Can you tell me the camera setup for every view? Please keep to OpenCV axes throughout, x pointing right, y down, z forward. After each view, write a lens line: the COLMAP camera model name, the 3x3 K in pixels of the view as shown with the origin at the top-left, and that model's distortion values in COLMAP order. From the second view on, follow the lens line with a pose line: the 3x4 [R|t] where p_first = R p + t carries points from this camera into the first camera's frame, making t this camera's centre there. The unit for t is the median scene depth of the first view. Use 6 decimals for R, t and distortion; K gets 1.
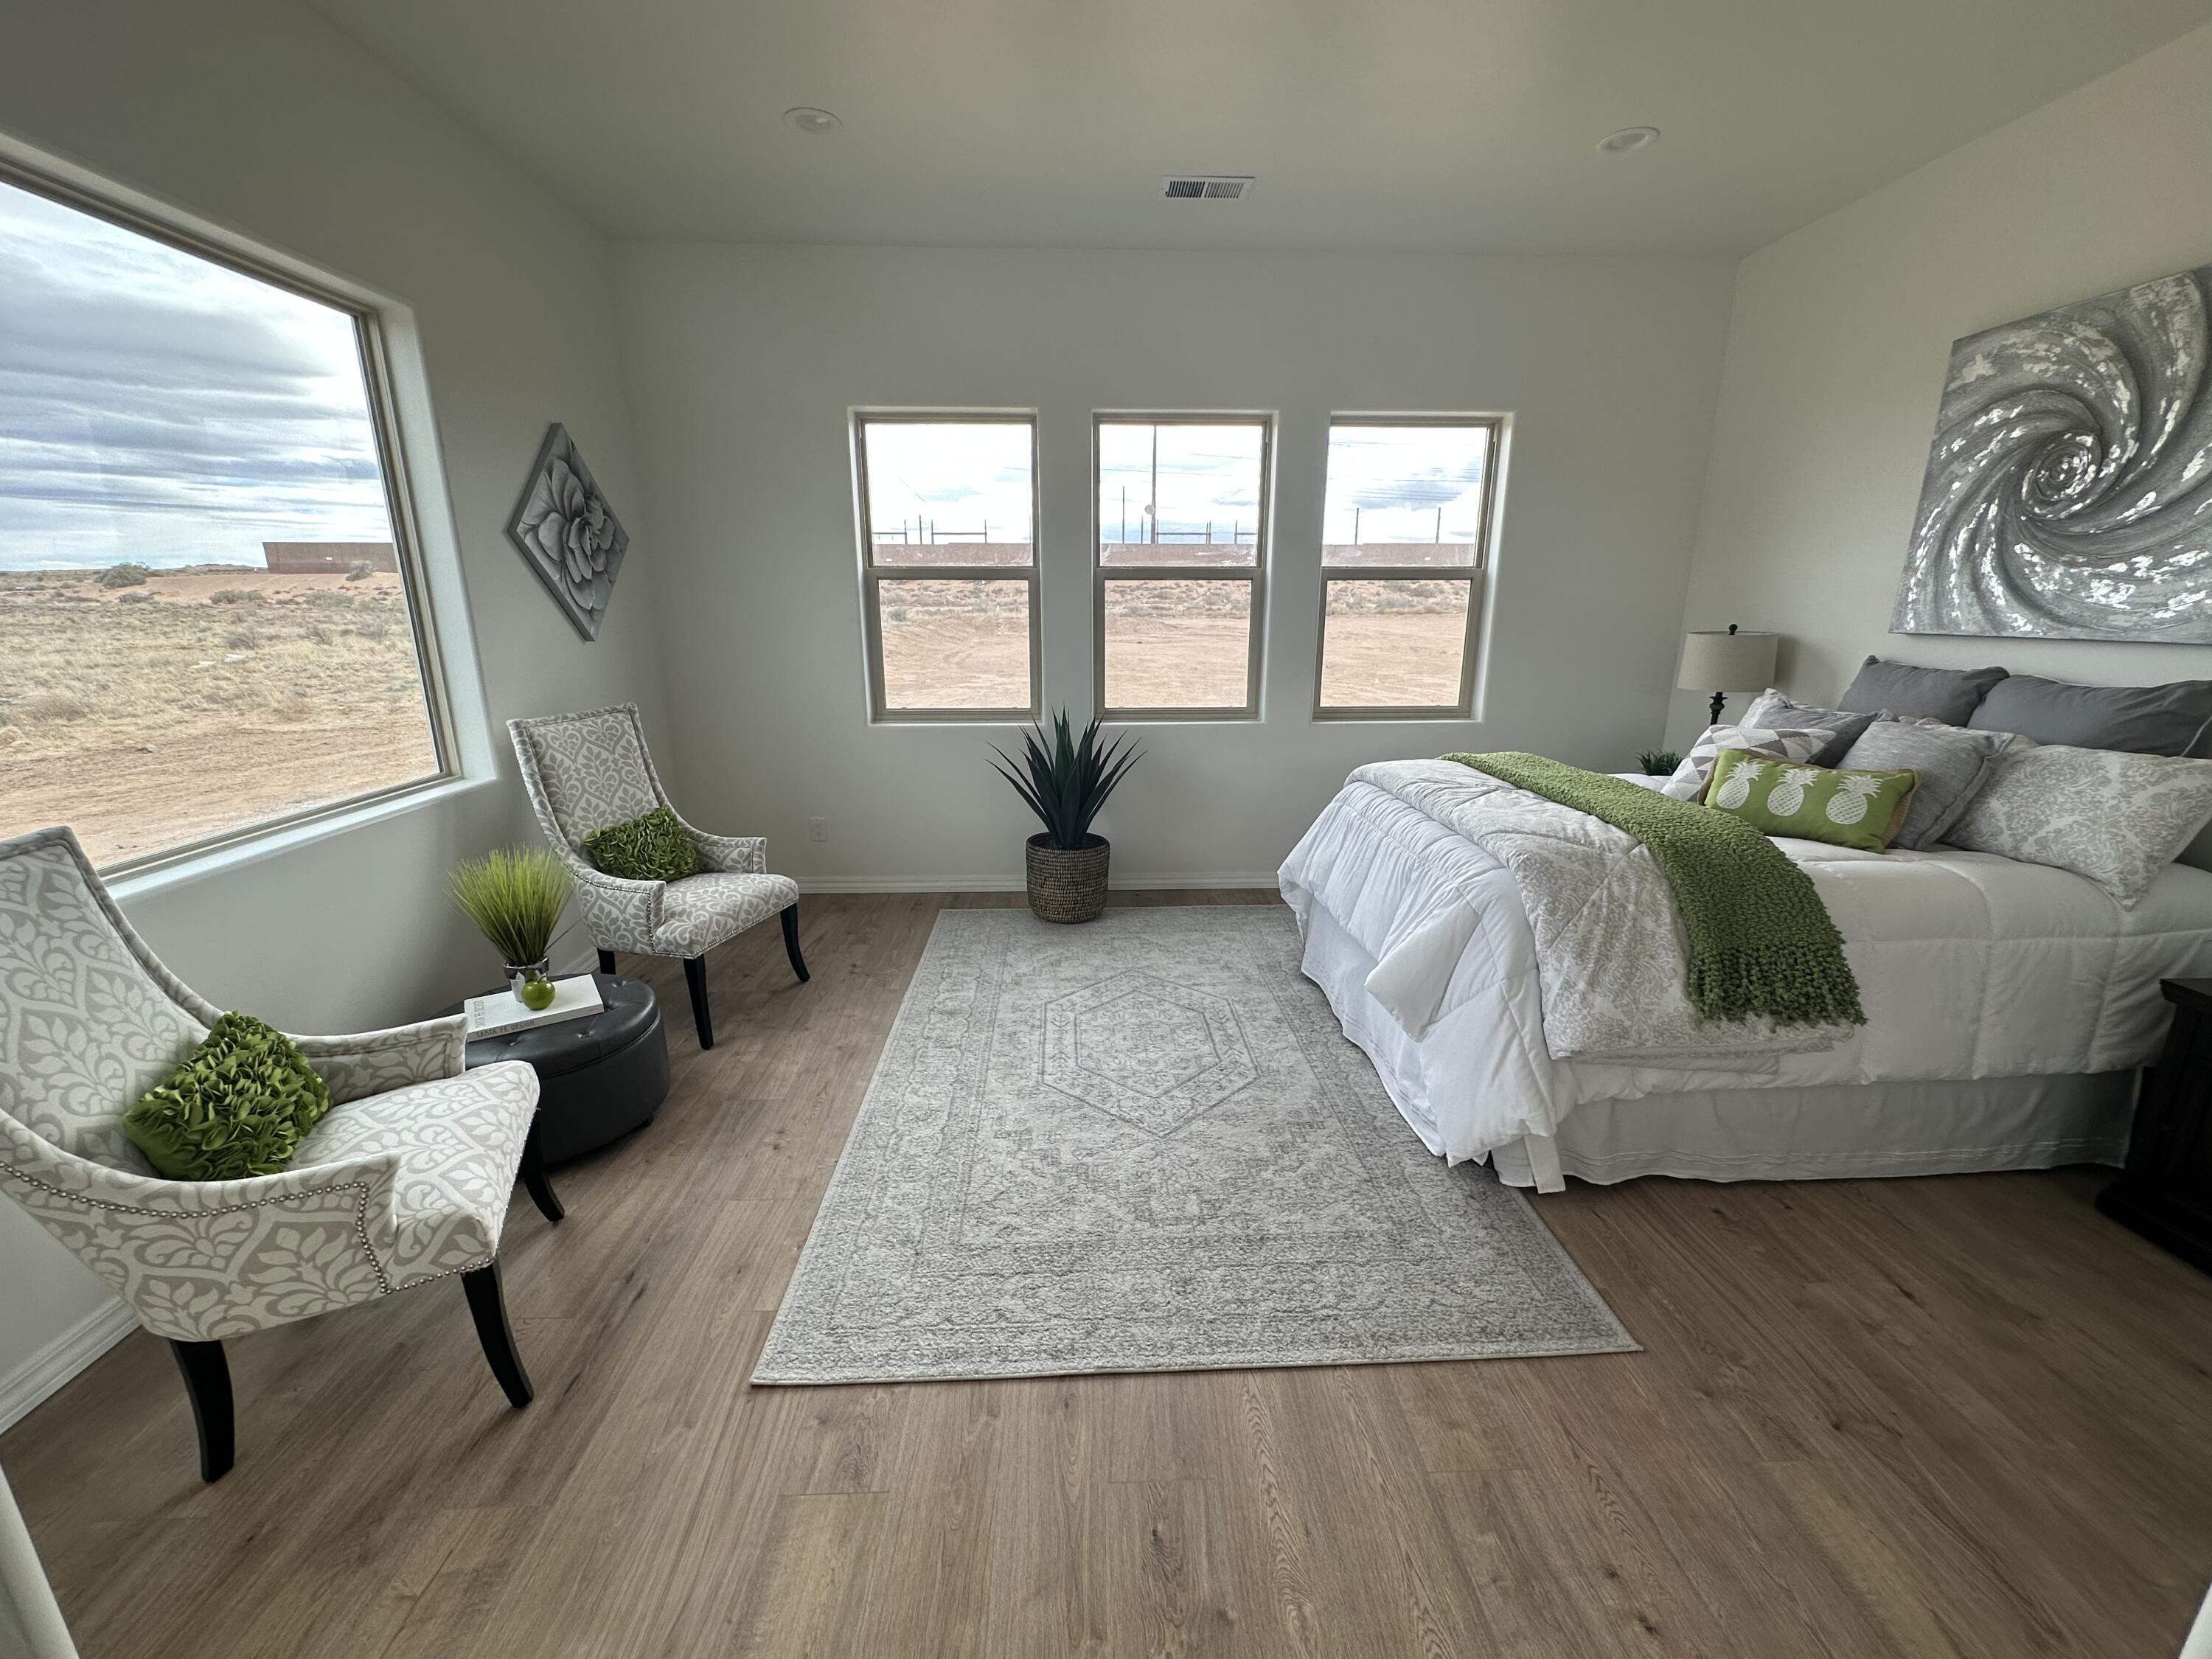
lens RADIAL K [[892.3, 0, 1106.0], [0, 892.3, 829.5], [0, 0, 1]] dist [-0.000849, -0.000473]
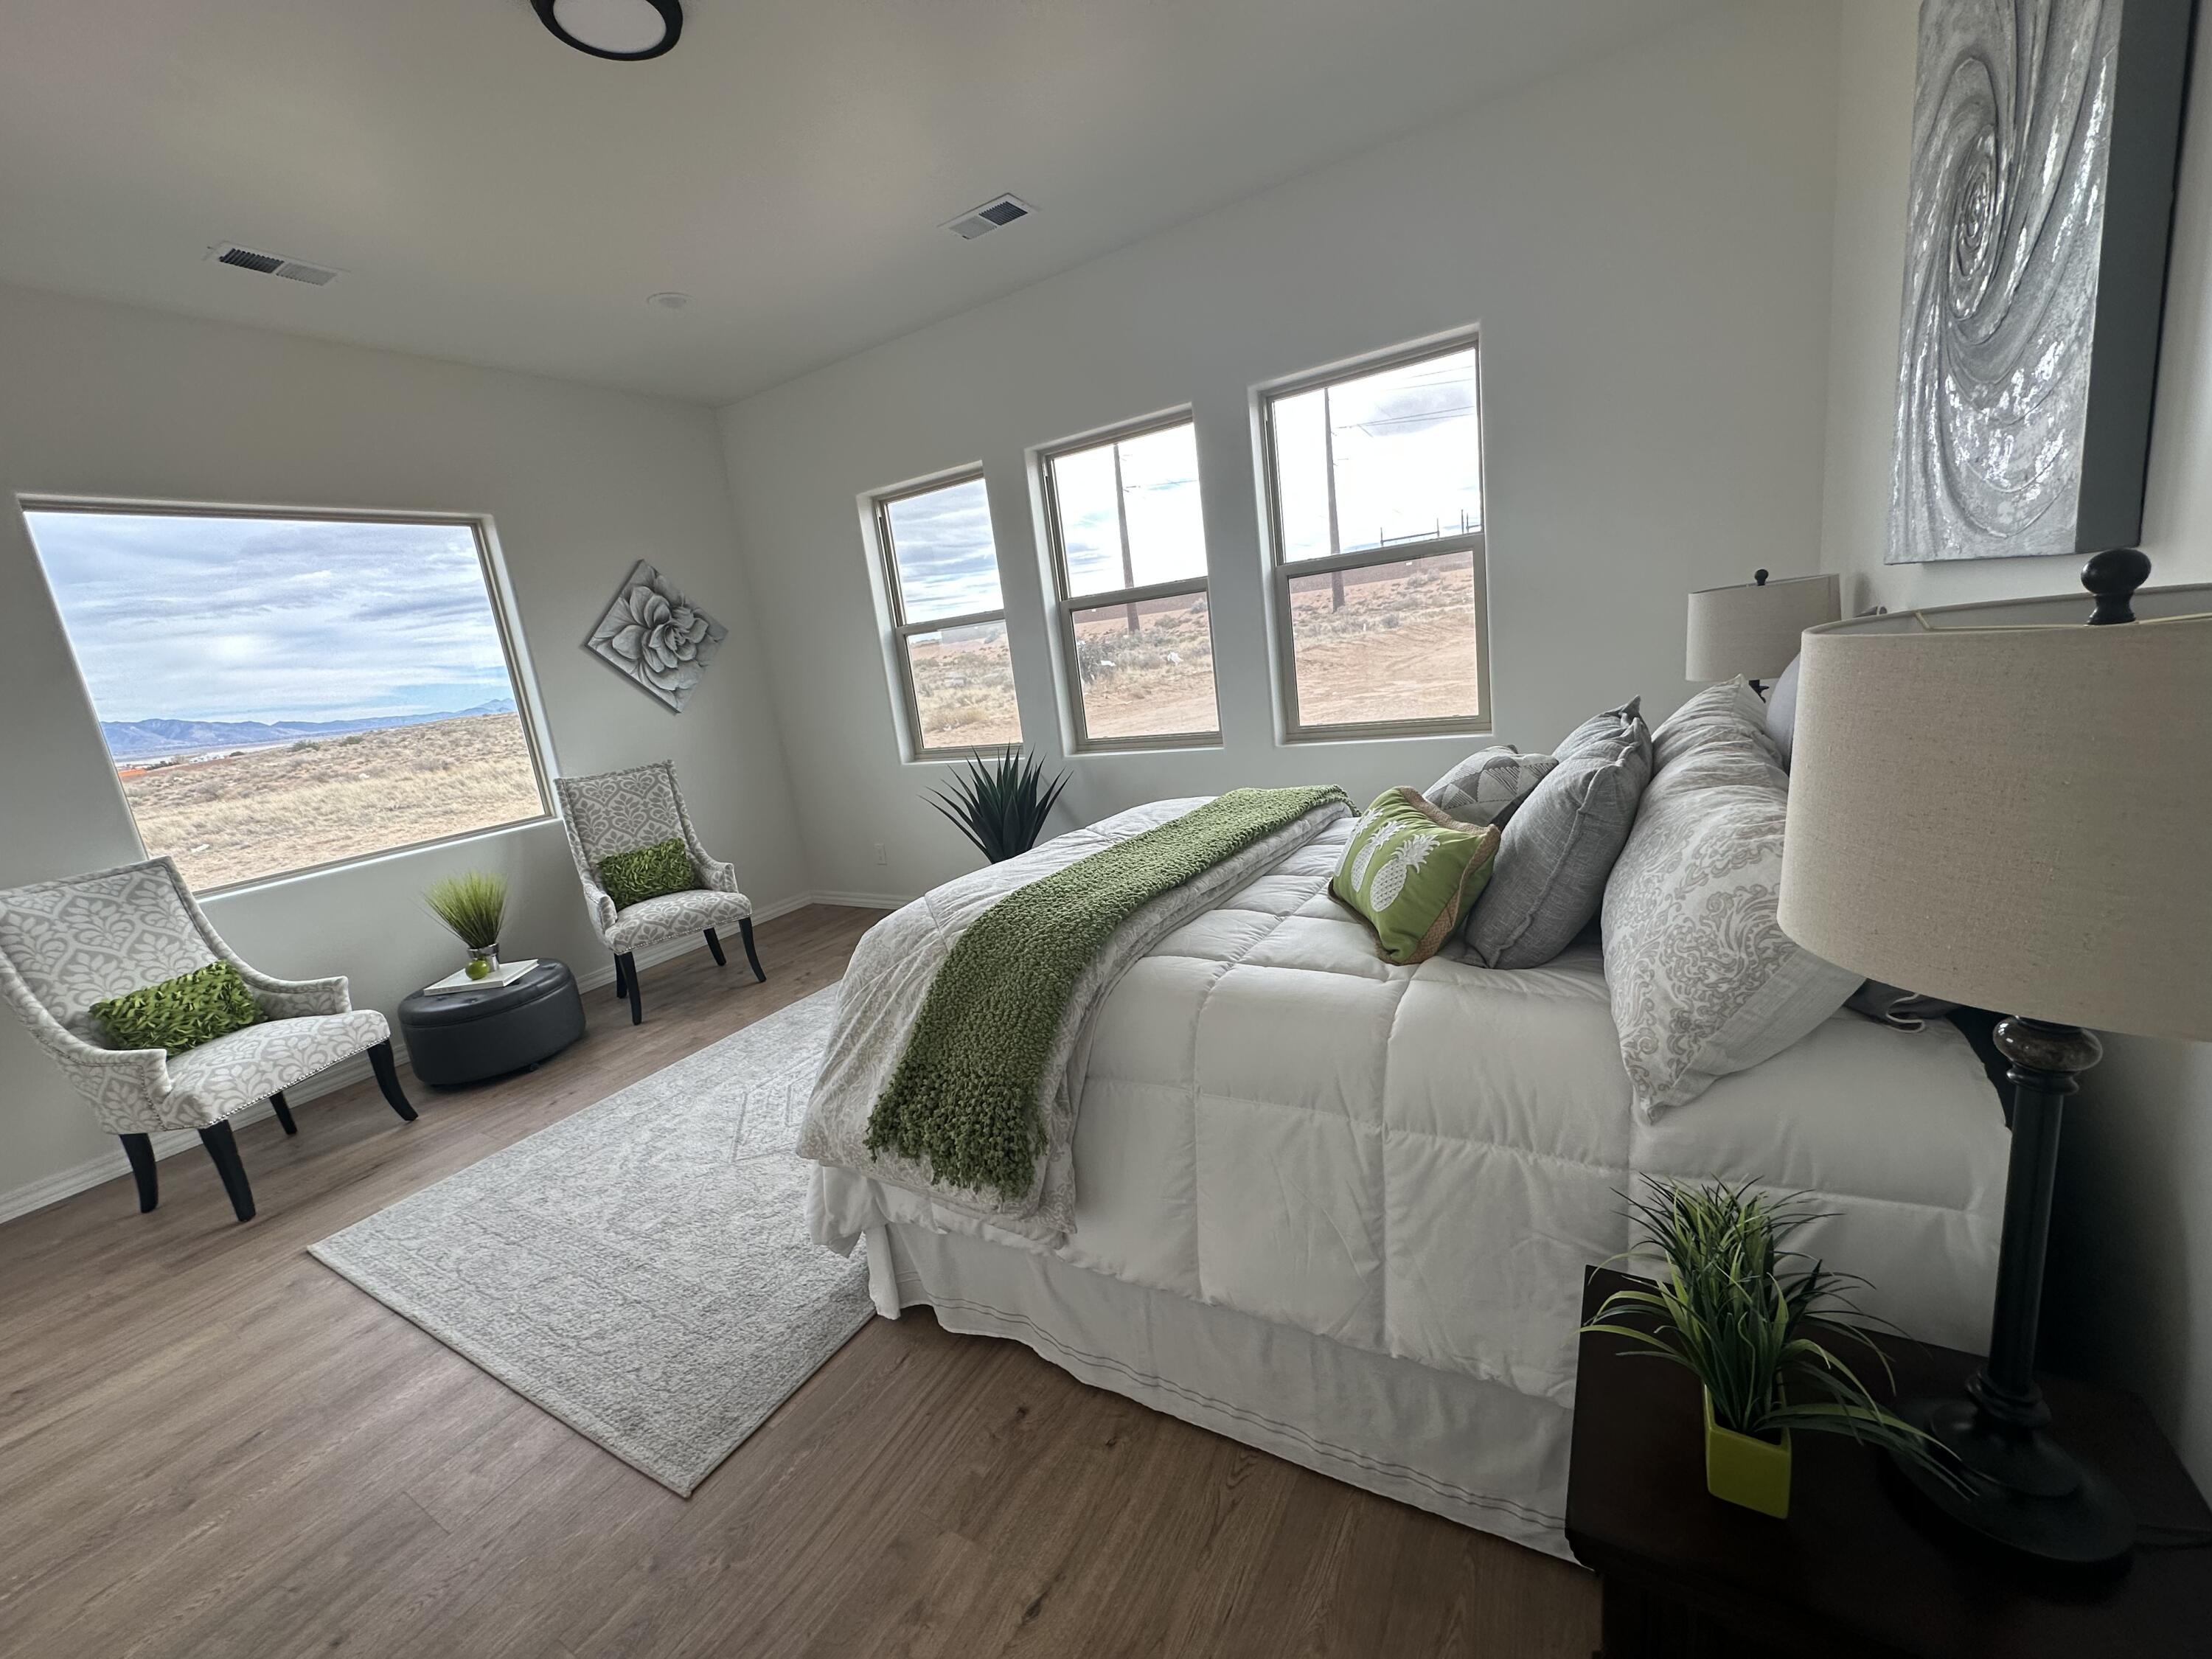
lens RADIAL K [[892.3, 0, 1106.0], [0, 892.3, 829.5], [0, 0, 1]] dist [-0.000849, -0.000473]
pose [[0.826563, 0.013138, -0.562690, 0.834985], [-0.018592, 0.999819, -0.003967, -0.047695], [0.562537, 0.013740, 0.826658, 0.288562]]
